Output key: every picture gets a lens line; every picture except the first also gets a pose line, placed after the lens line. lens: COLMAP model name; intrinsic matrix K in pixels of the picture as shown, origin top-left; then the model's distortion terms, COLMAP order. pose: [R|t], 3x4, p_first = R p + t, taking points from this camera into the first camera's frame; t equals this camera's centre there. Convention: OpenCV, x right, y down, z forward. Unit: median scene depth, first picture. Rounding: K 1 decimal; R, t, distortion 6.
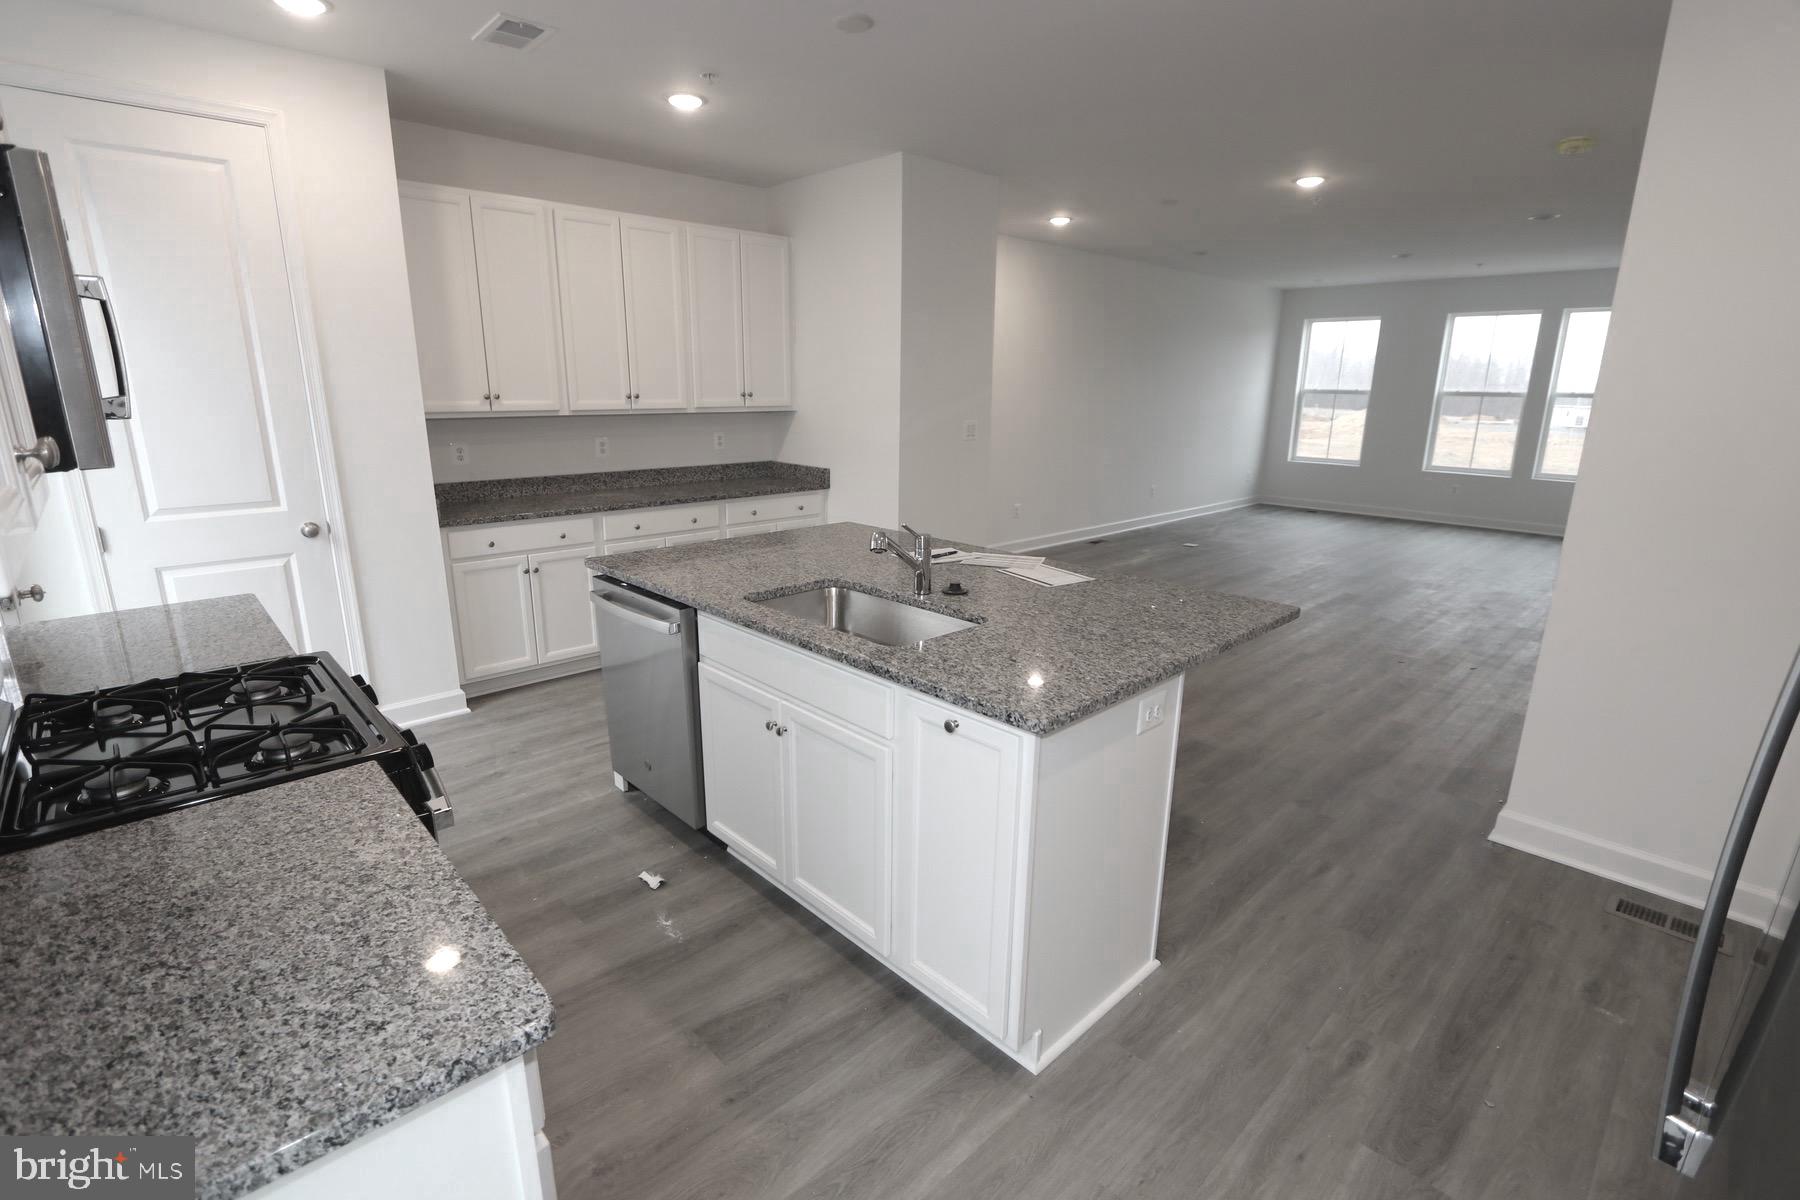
lens RADIAL K [[825.5, 0, 903.8], [0, 825.5, 597.5], [0, 0, 1]] dist [-0.014309, 0.000001]
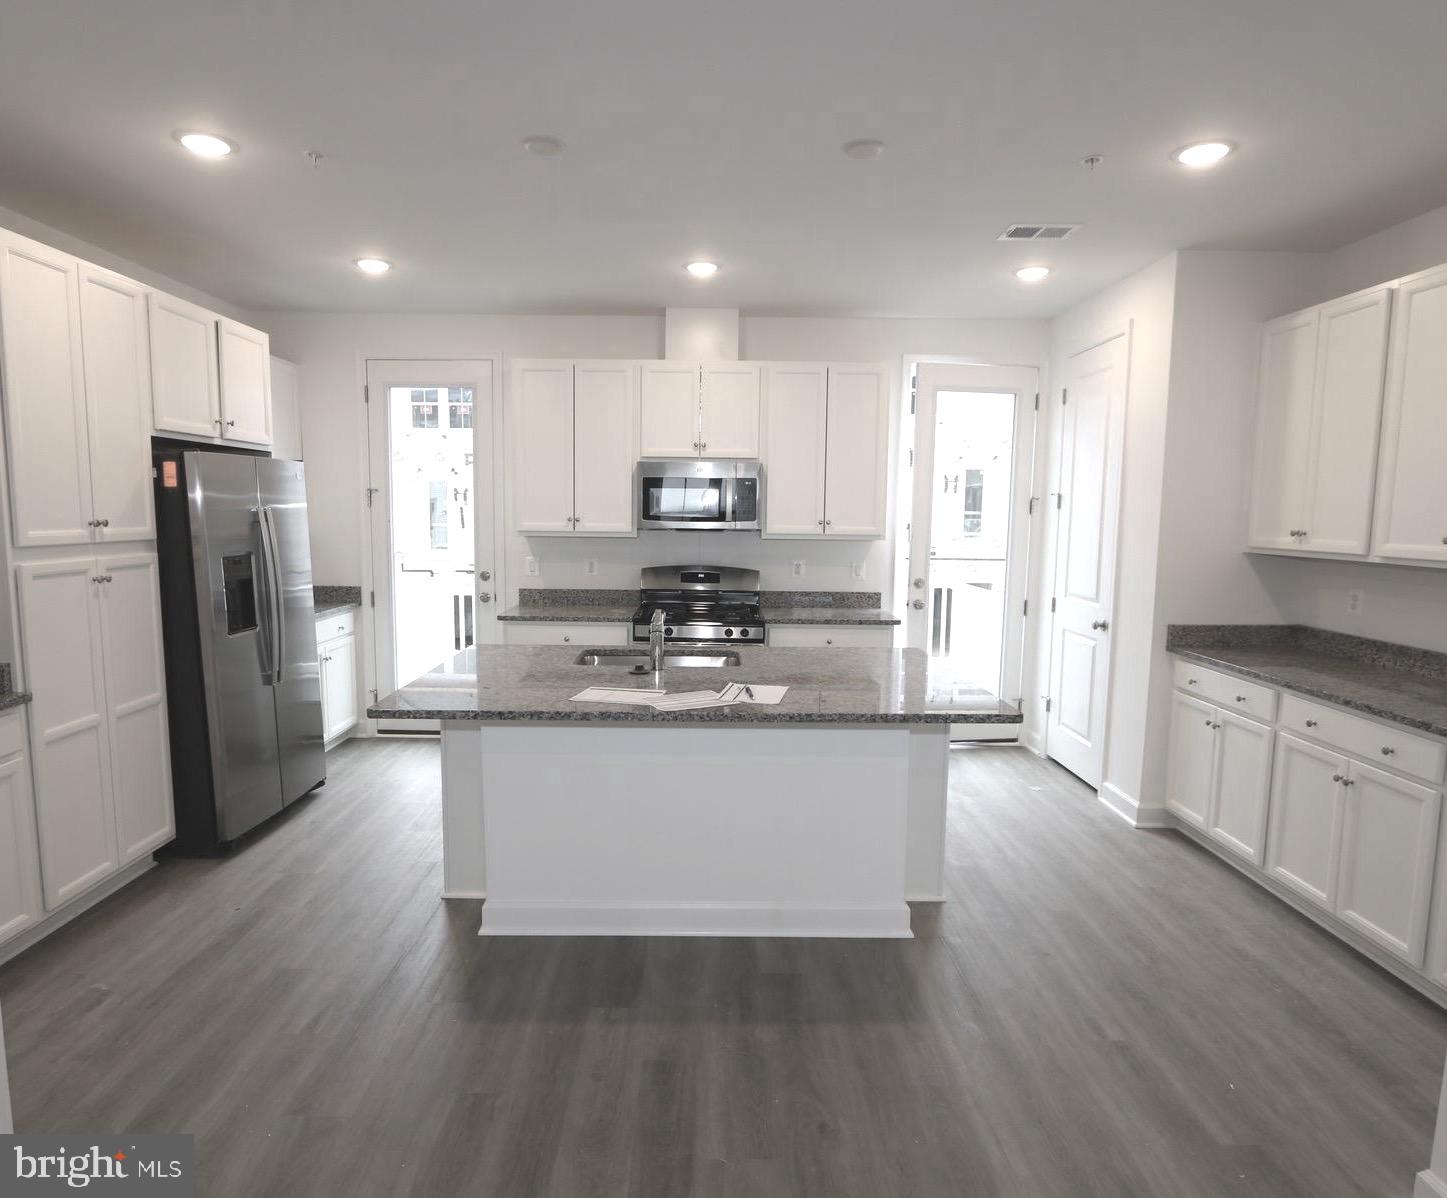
lens RADIAL K [[830.7, 0, 723.5], [0, 830.7, 599.0], [0, 0, 1]] dist [-0.014927, 0.001215]
pose [[-0.676349, 0.062539, -0.733922, 0.516045], [-0.201050, 0.942880, 0.265623, -0.275745], [0.708612, 0.327208, -0.625143, 1.086616]]
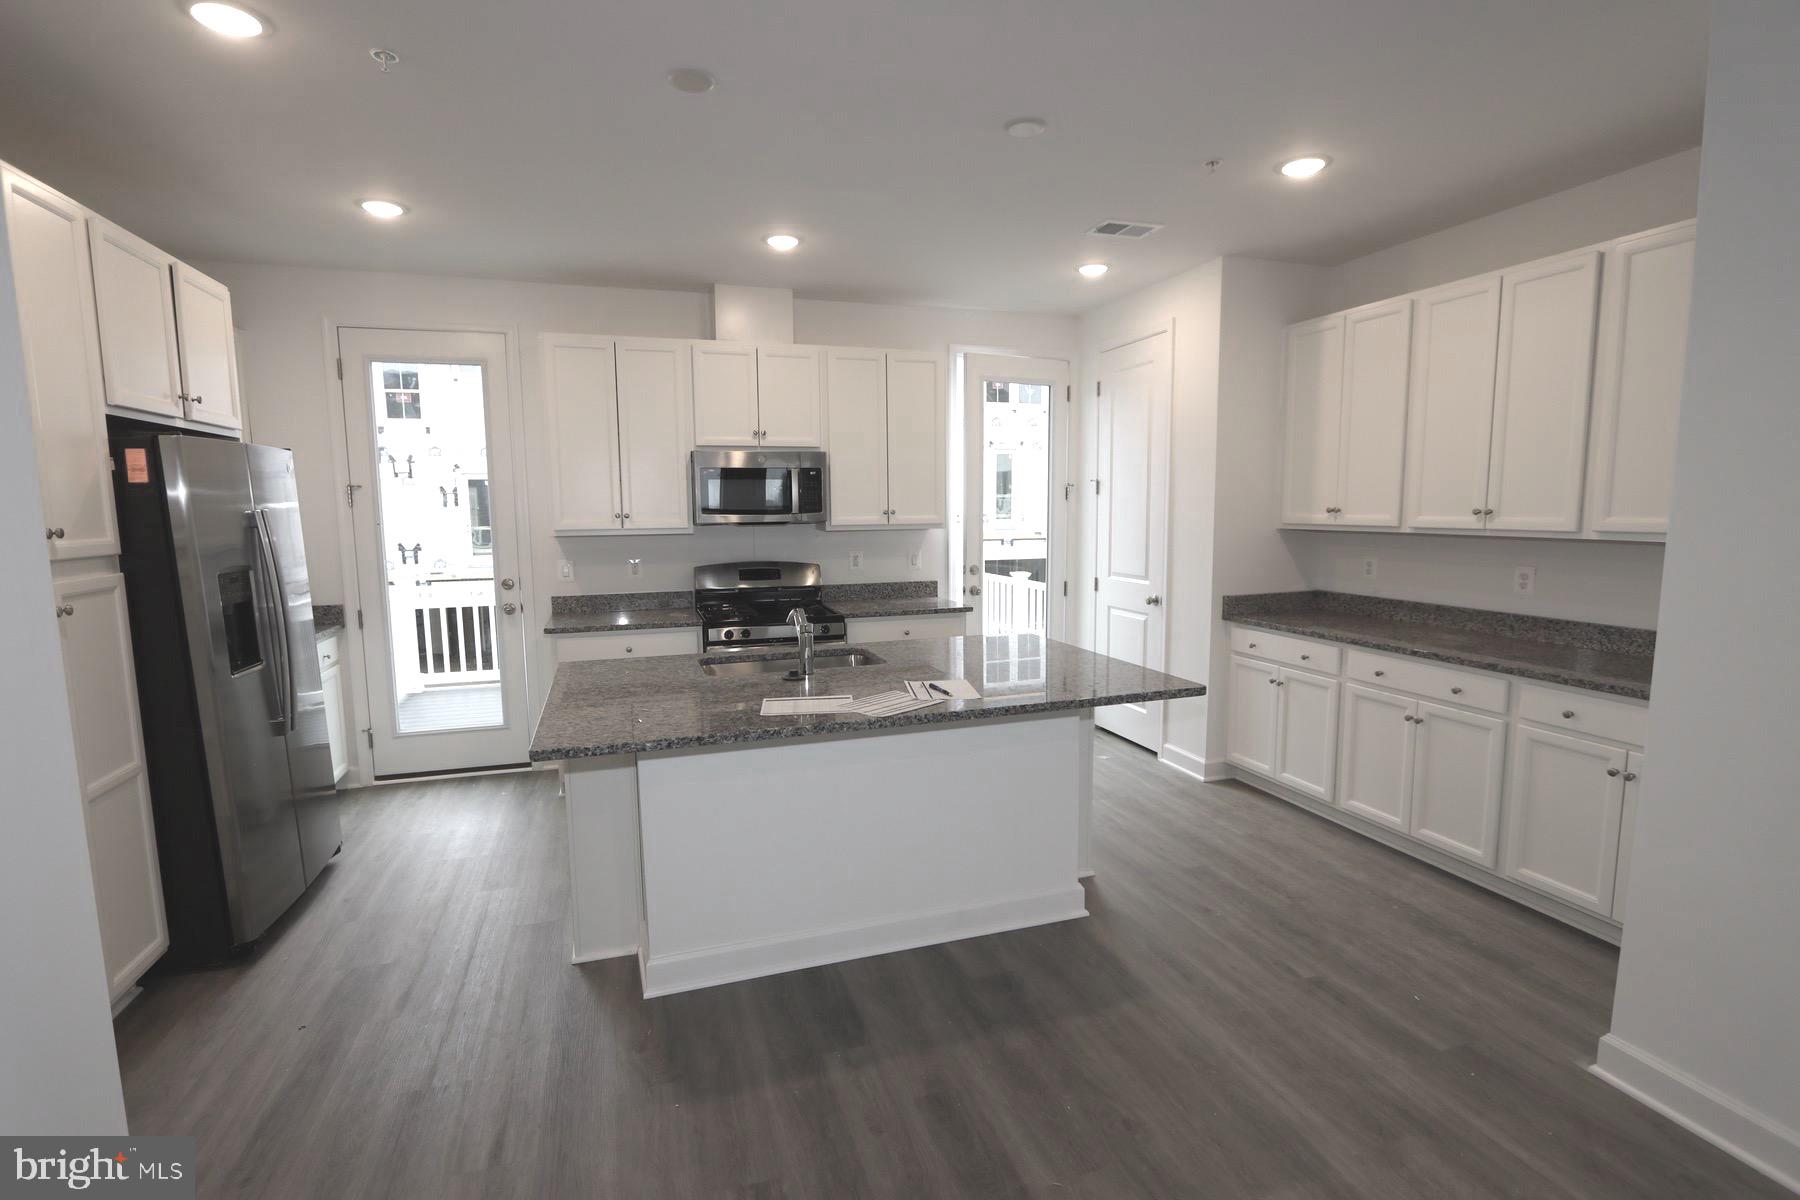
lens RADIAL K [[825.5, 0, 903.8], [0, 825.5, 597.5], [0, 0, 1]] dist [-0.014309, 0.000001]
pose [[-0.419074, 0.097888, -0.902660, 0.588569], [-0.221159, 0.953222, 0.206048, -0.223776], [0.880605, 0.285981, -0.377822, 0.907892]]
